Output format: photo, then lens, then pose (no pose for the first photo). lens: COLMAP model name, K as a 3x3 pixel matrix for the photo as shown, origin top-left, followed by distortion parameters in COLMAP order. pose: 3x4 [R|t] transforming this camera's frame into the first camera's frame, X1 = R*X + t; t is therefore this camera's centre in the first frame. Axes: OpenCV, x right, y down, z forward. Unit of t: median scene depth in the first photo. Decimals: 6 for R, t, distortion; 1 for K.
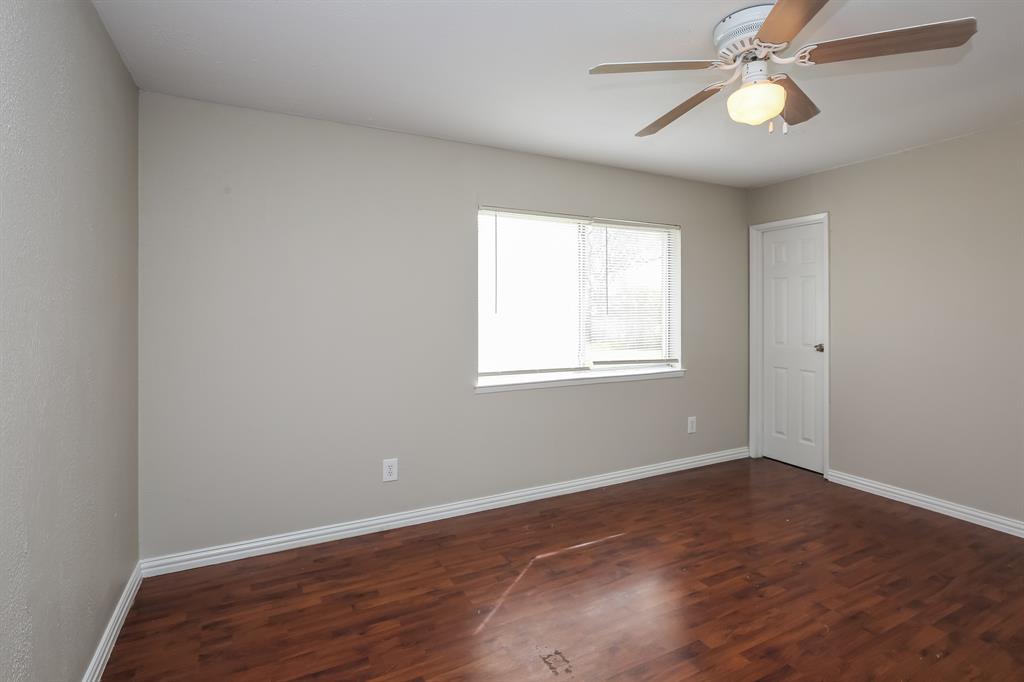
lens RADIAL K [[500.1, 0, 509.1], [0, 500.1, 322.4], [0, 0, 1]] dist [-0.002220, -0.002770]
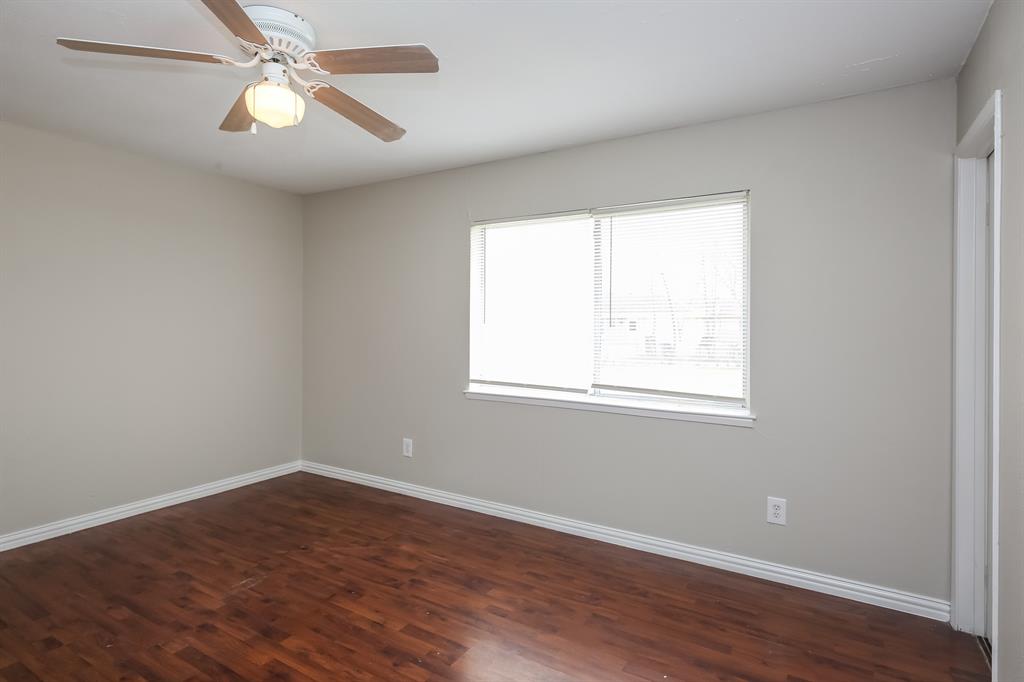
lens RADIAL K [[524.6, 0, 517.2], [0, 524.6, 336.1], [0, 0, 1]] dist [0.003425, 0.000056]
pose [[0.525850, 0.026678, -0.850159, 1.061013], [-0.027738, 0.999514, 0.014208, -0.011758], [0.850125, 0.016110, 0.526335, 0.558631]]
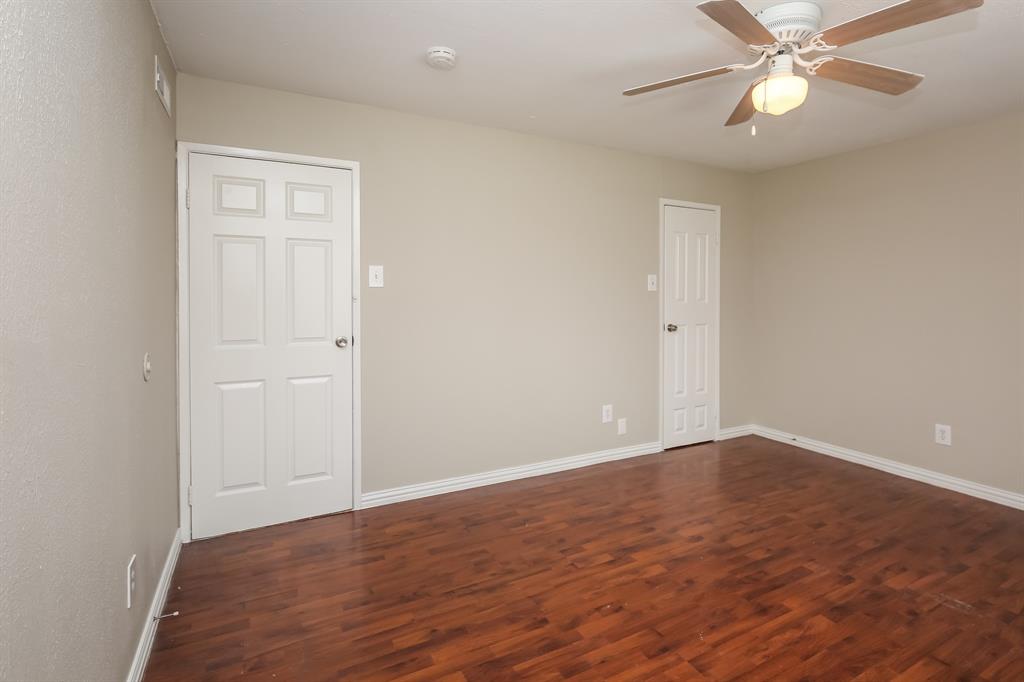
lens RADIAL K [[500.1, 0, 504.8], [0, 500.1, 298.5], [0, 0, 1]] dist [-0.002220, -0.002770]
pose [[-0.999988, -0.002725, -0.003997, 0.713787], [-0.002866, 0.999360, 0.035642, -0.024937], [0.003897, 0.035653, -0.999357, 1.344381]]
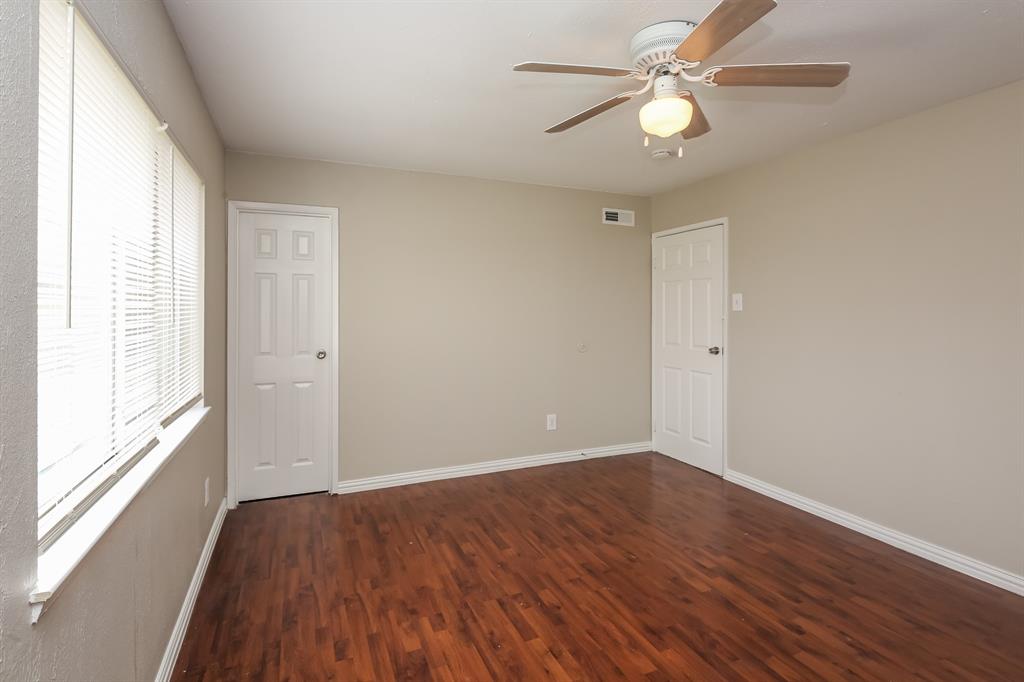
lens RADIAL K [[500.1, 0, 529.8], [0, 500.1, 308.0], [0, 0, 1]] dist [-0.002220, -0.002770]
pose [[0.039153, 0.003677, 0.999226, -0.373767], [0.022781, 0.999730, -0.004572, -0.024671], [-0.998974, 0.022942, 0.039058, 0.797174]]
